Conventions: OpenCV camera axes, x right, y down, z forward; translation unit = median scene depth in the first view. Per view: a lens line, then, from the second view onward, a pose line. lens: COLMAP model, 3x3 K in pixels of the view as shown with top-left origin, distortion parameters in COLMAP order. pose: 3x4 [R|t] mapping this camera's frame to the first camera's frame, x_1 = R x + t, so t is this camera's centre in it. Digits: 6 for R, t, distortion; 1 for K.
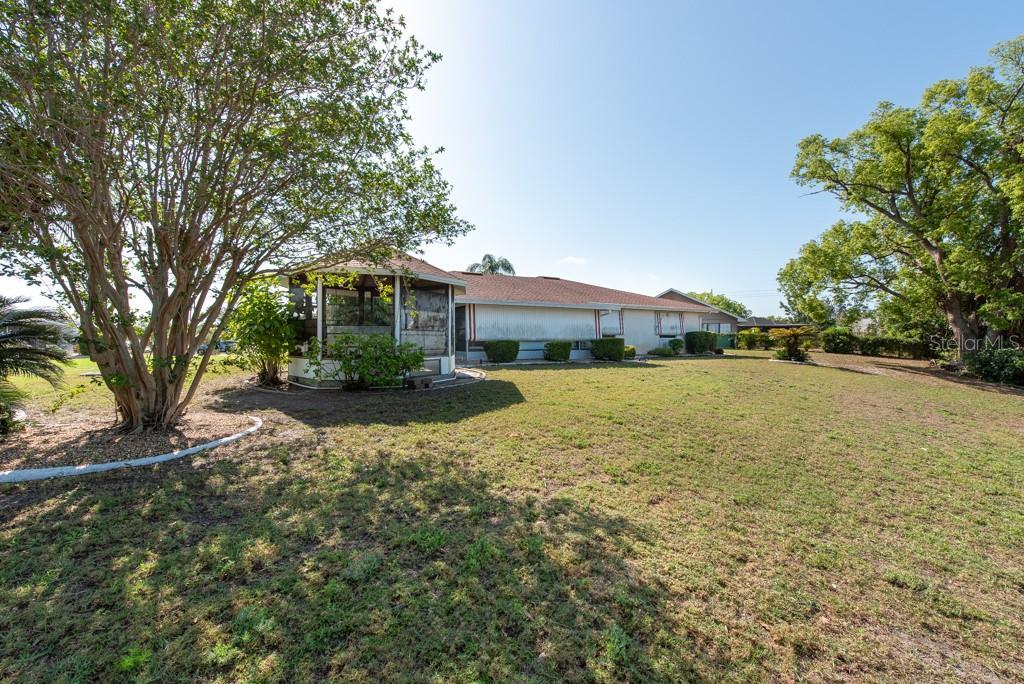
lens RADIAL K [[398.9, 0, 512.0], [0, 398.9, 342.0], [0, 0, 1]] dist [0.007684, -0.000012]
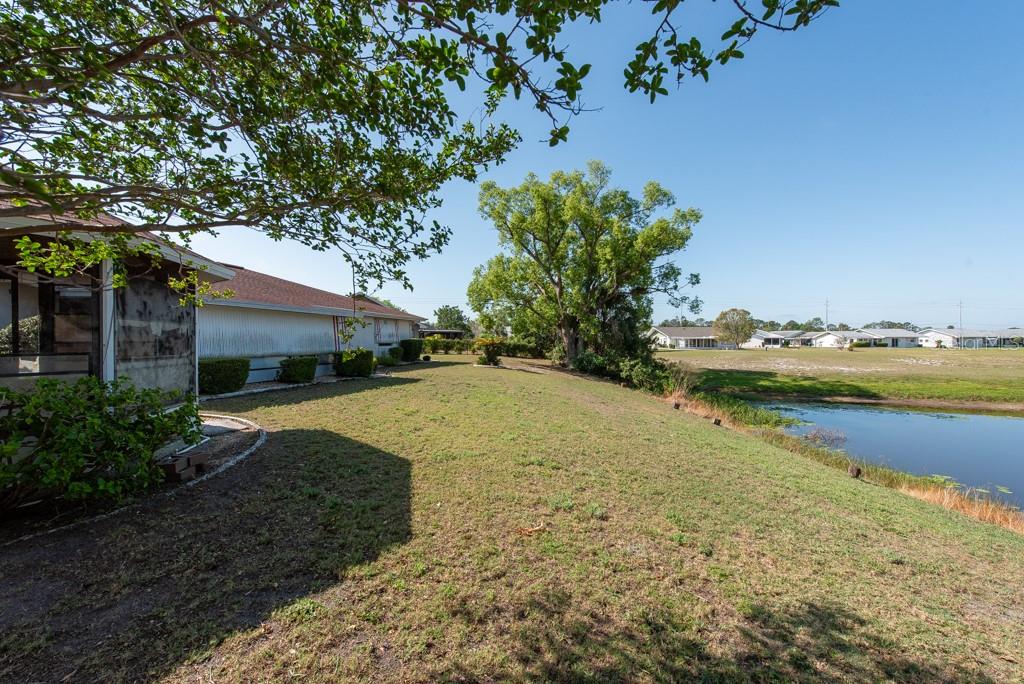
lens RADIAL K [[398.9, 0, 512.0], [0, 398.9, 342.0], [0, 0, 1]] dist [0.007684, -0.000012]
pose [[0.680091, -0.000220, 0.733128, -0.129580], [0.000940, 0.999999, -0.000571, -0.022113], [-0.733127, 0.001078, 0.680091, 0.136952]]
